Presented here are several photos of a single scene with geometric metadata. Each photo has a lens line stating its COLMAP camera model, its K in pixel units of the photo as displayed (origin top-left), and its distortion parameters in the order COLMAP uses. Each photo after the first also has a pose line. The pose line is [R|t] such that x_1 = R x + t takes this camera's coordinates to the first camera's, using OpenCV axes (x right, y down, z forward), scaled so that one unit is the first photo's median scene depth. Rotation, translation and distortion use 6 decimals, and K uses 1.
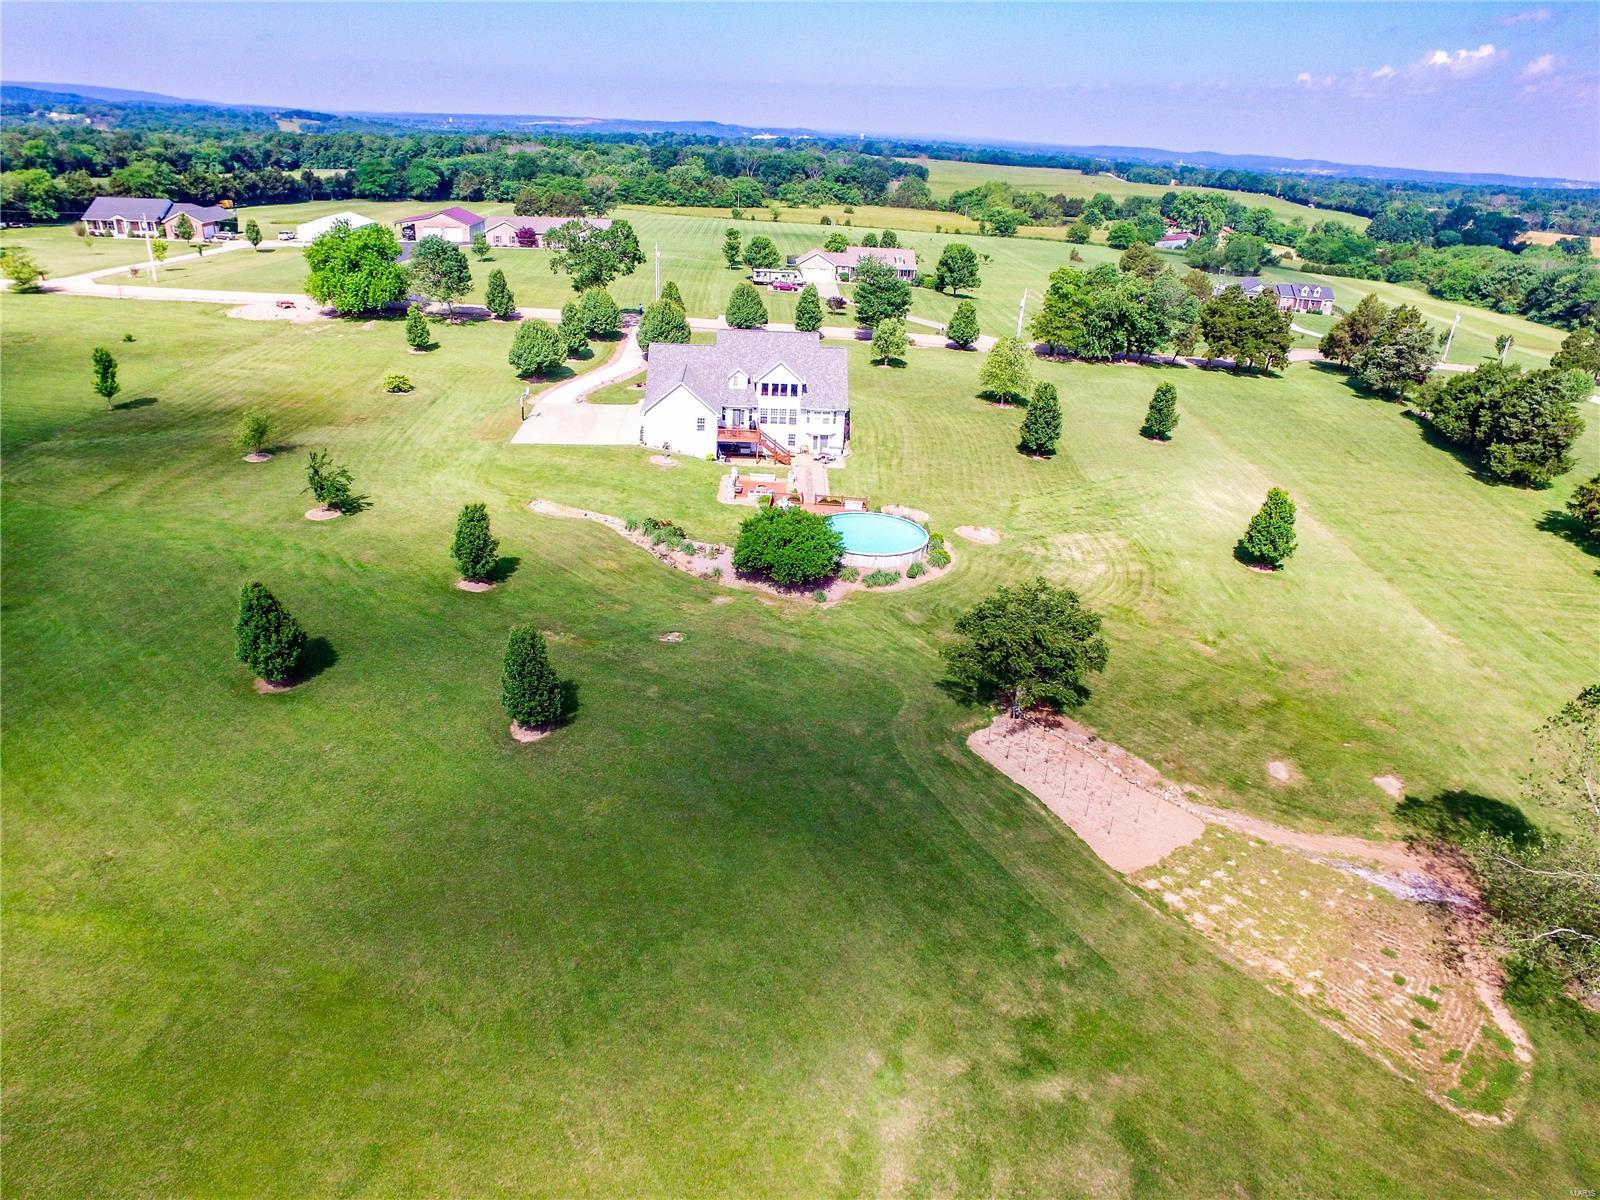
lens RADIAL K [[1070.3, 0, 792.8], [0, 1070.3, 608.5], [0, 0, 1]] dist [-0.117369, 0.085334]
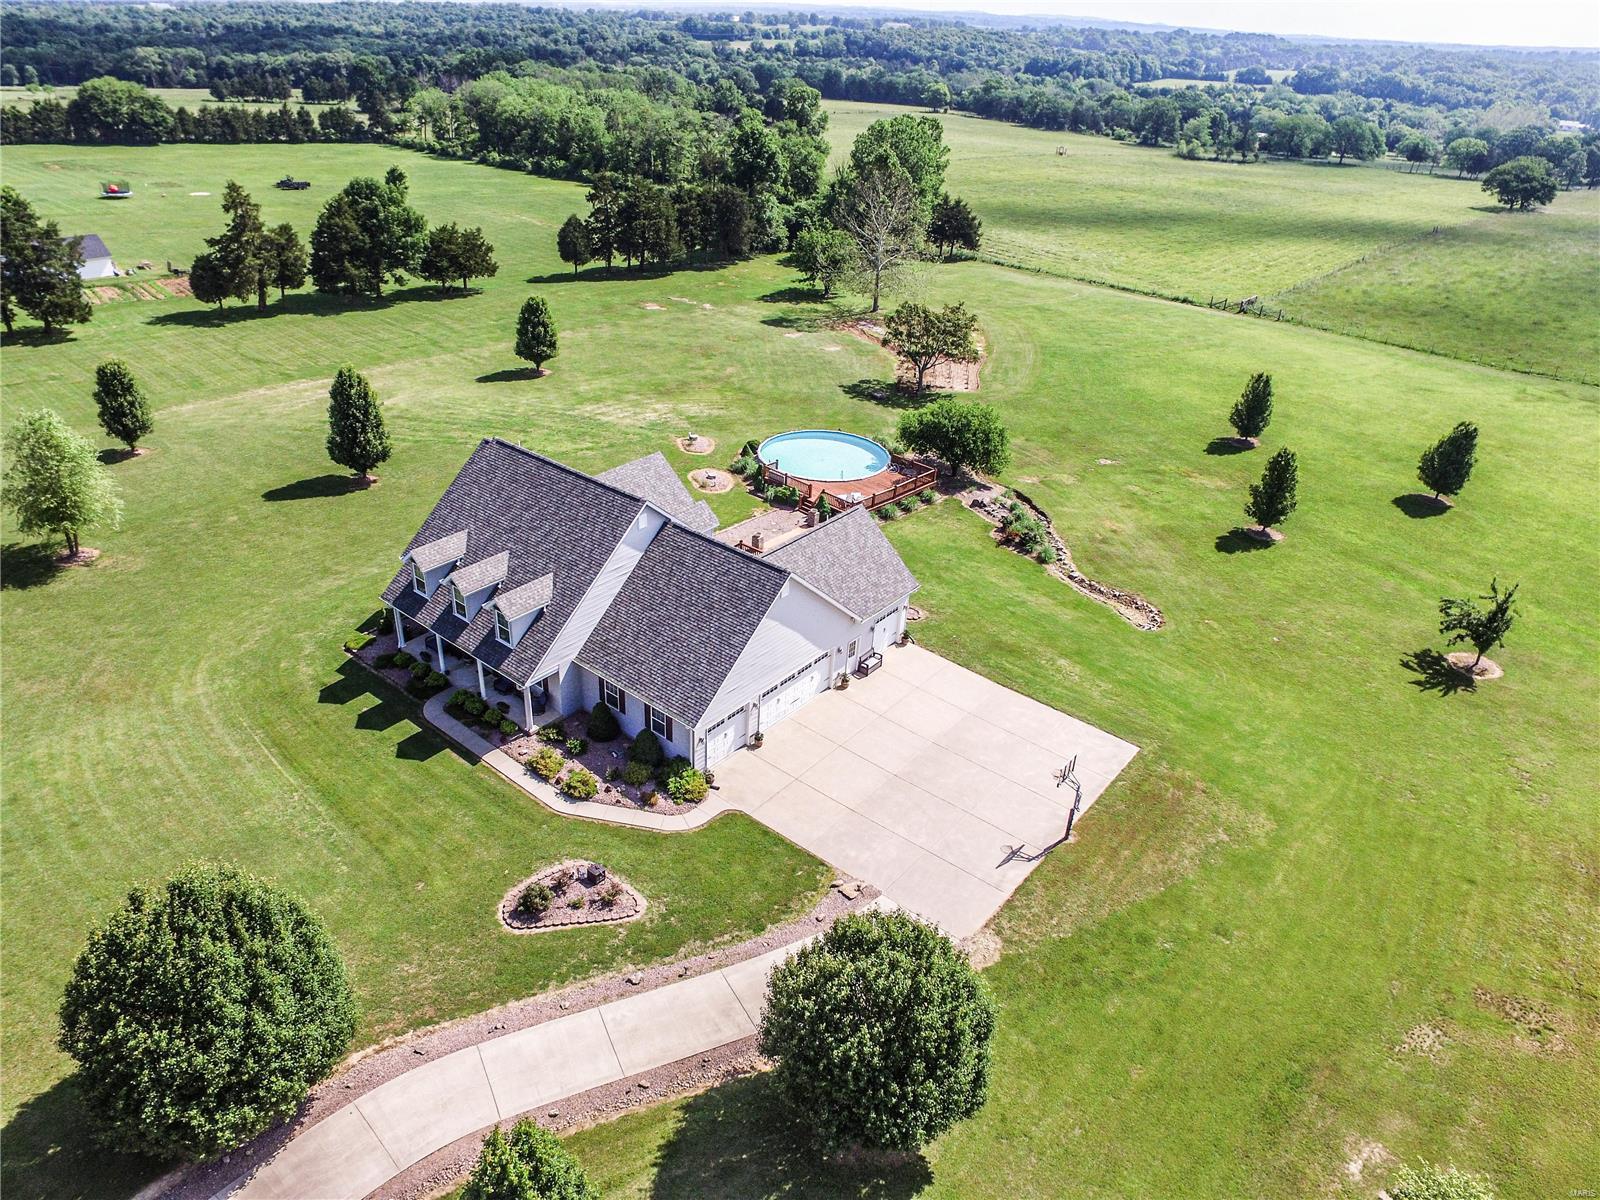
lens RADIAL K [[1070.3, 0, 787.7], [0, 1070.3, 604.5], [0, 0, 1]] dist [-0.117369, 0.085334]
pose [[-0.745241, -0.398687, 0.534476, -0.364018], [0.205703, 0.625001, 0.753033, -0.561080], [-0.634273, 0.671135, -0.383766, 1.199888]]
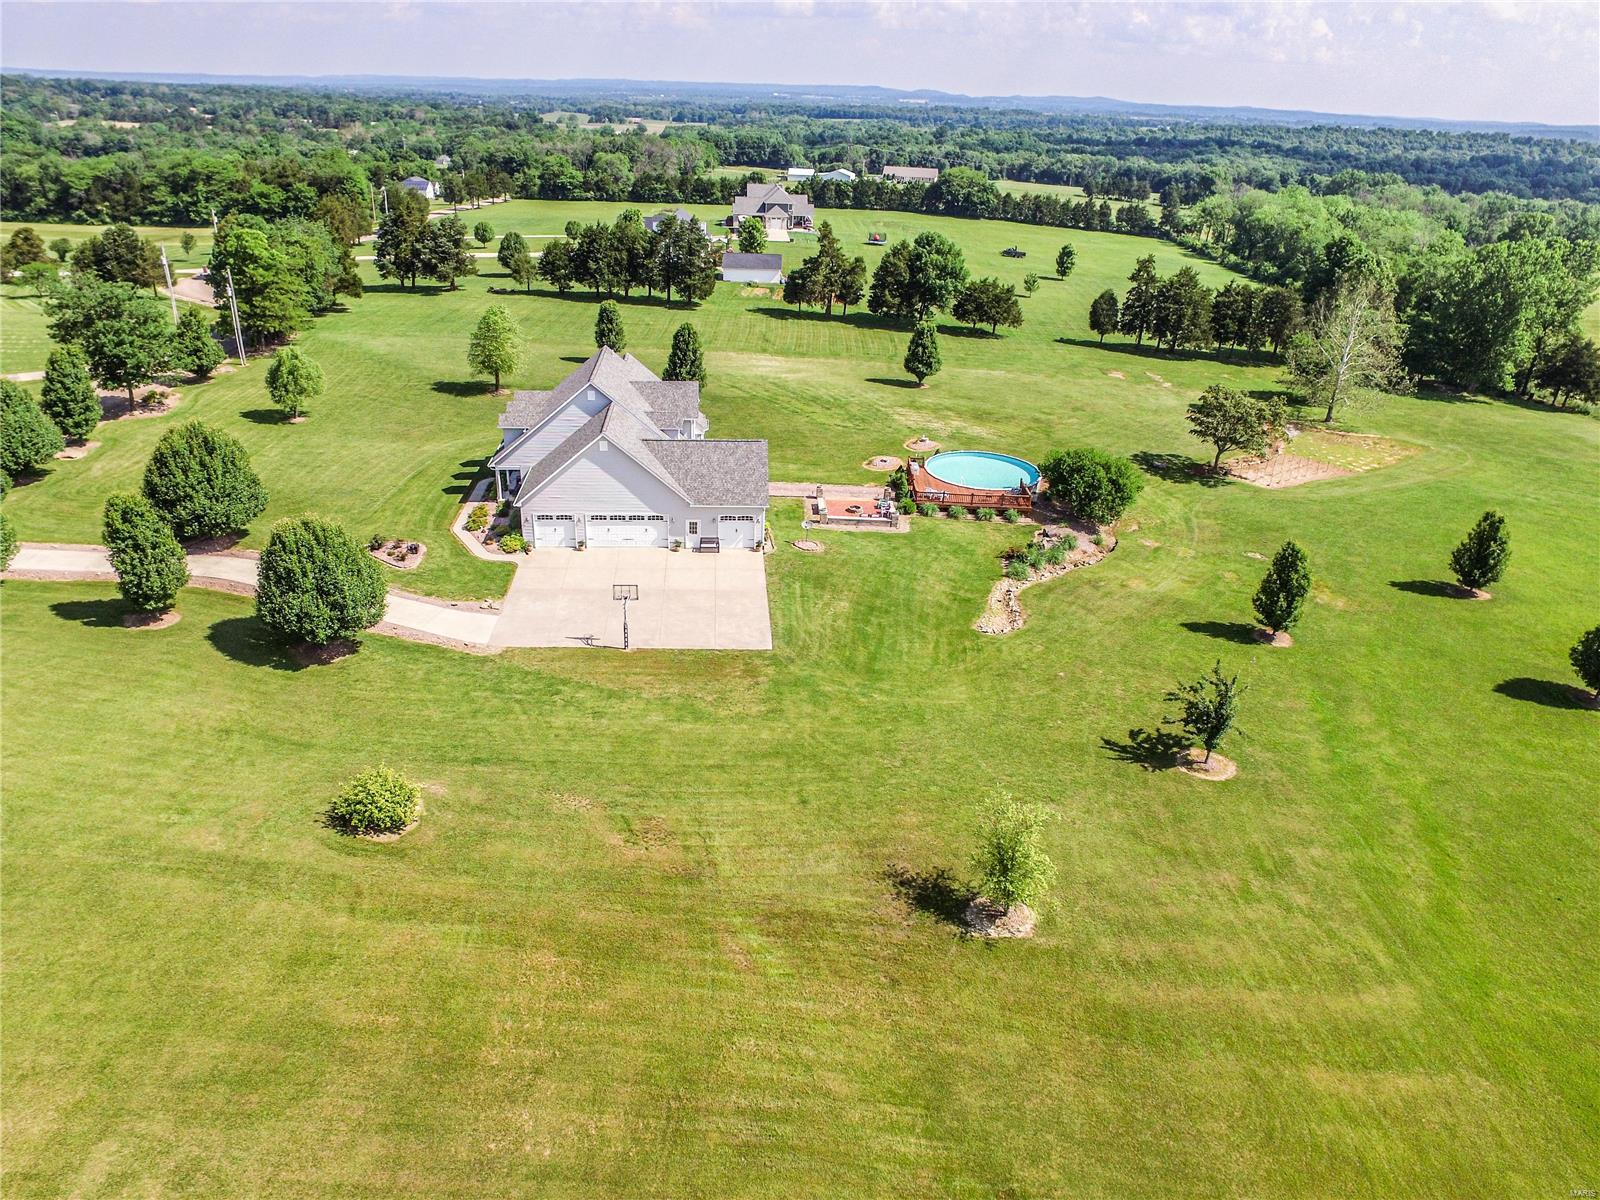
lens RADIAL K [[1070.3, 0, 785.3], [0, 1070.3, 599.8], [0, 0, 1]] dist [-0.117369, 0.085334]
pose [[-0.013678, -0.479345, 0.877520, -0.729498], [0.387717, 0.806399, 0.446539, -0.415251], [-0.921677, 0.346337, 0.174820, 0.860822]]
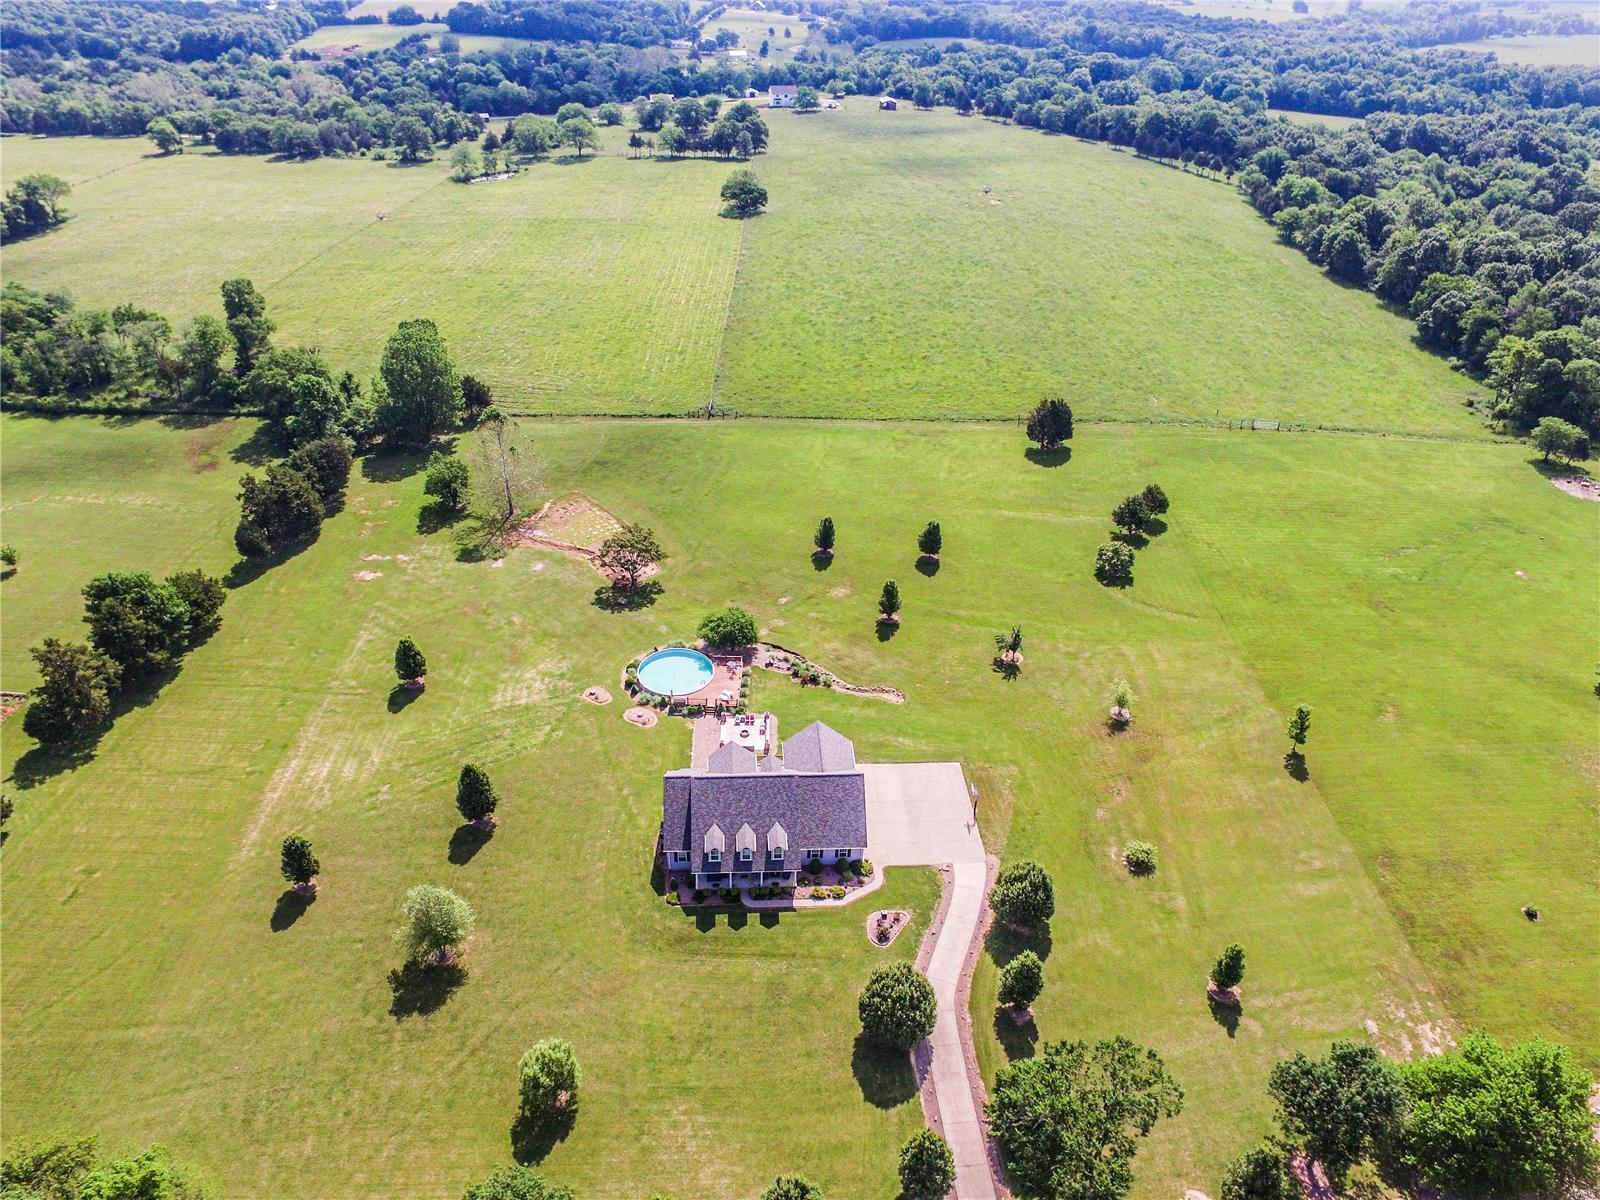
lens RADIAL K [[1070.3, 0, 785.3], [0, 1070.3, 599.9], [0, 0, 1]] dist [-0.117369, 0.085334]
pose [[-0.997767, -0.044519, -0.049787, -0.005789], [-0.065694, 0.519762, 0.851782, -1.215515], [-0.012043, 0.853151, -0.521526, 1.426540]]
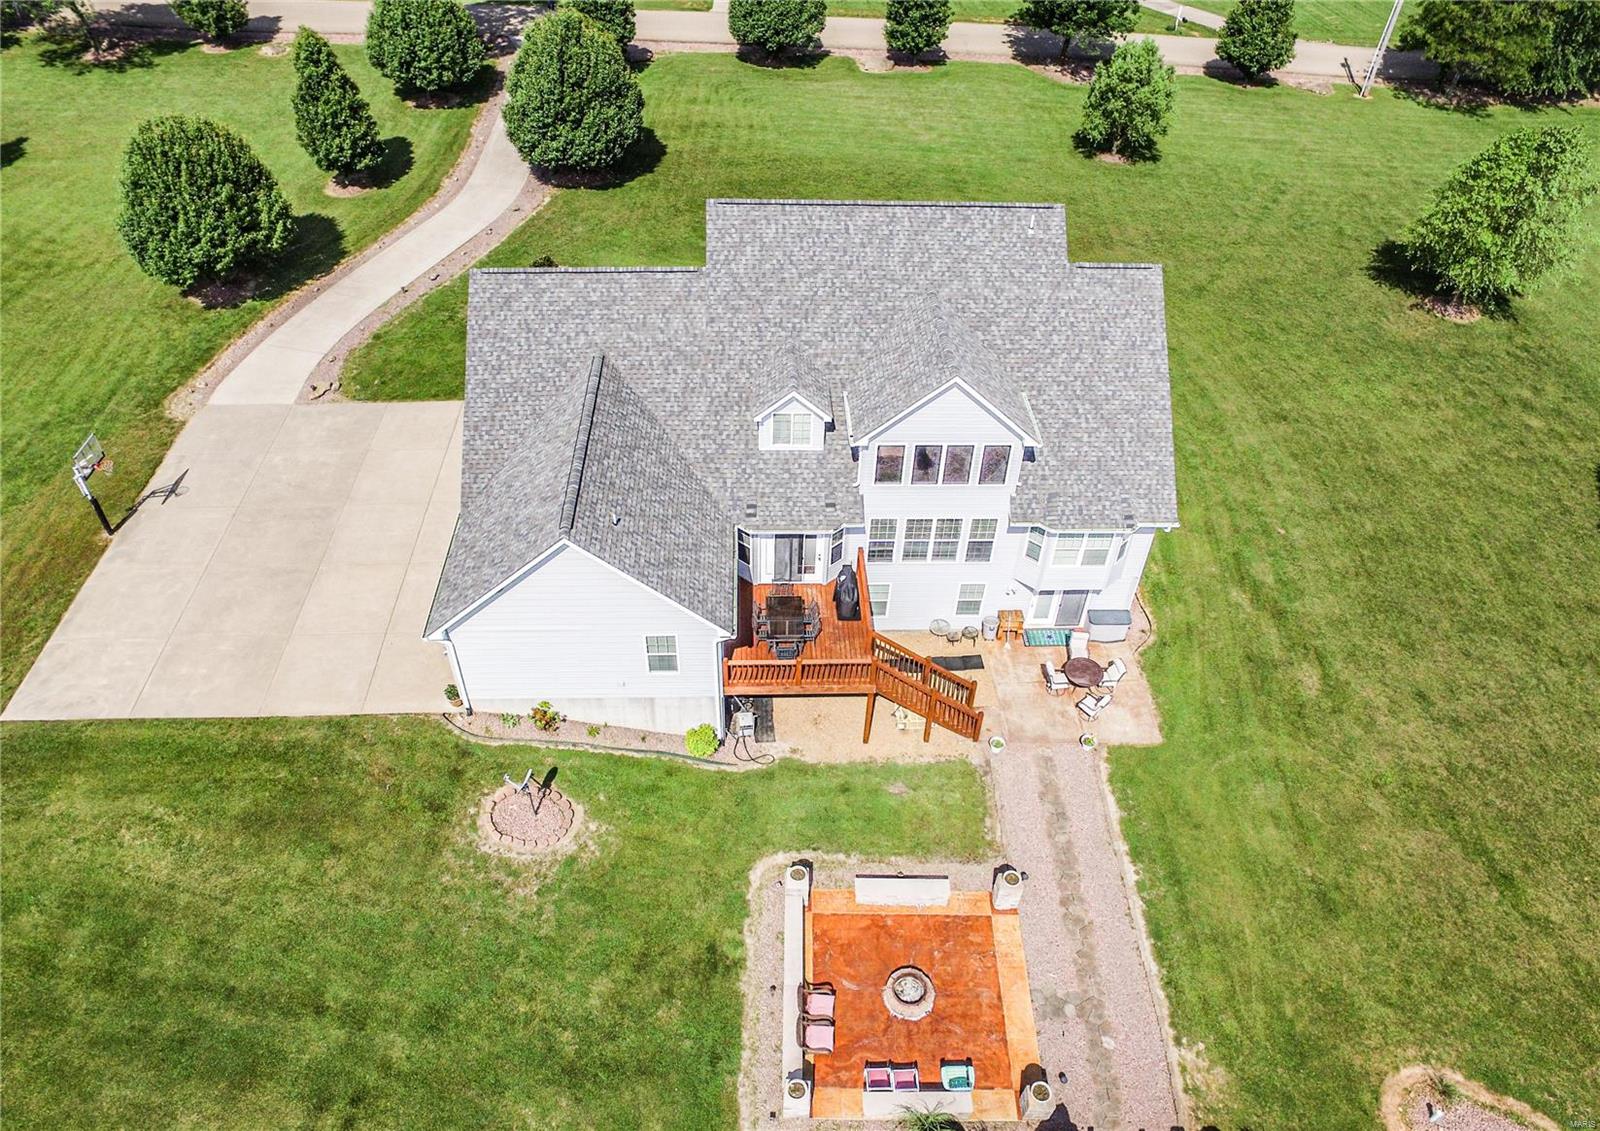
lens RADIAL K [[1075.9, 0, 790.9], [0, 1075.9, 603.4], [0, 0, 1]] dist [-0.108954, 0.076329]
pose [[0.999637, -0.016750, -0.021120, -0.046637], [0.022657, 0.946586, 0.321654, -0.262979], [0.014604, -0.322016, 0.946622, 0.728786]]
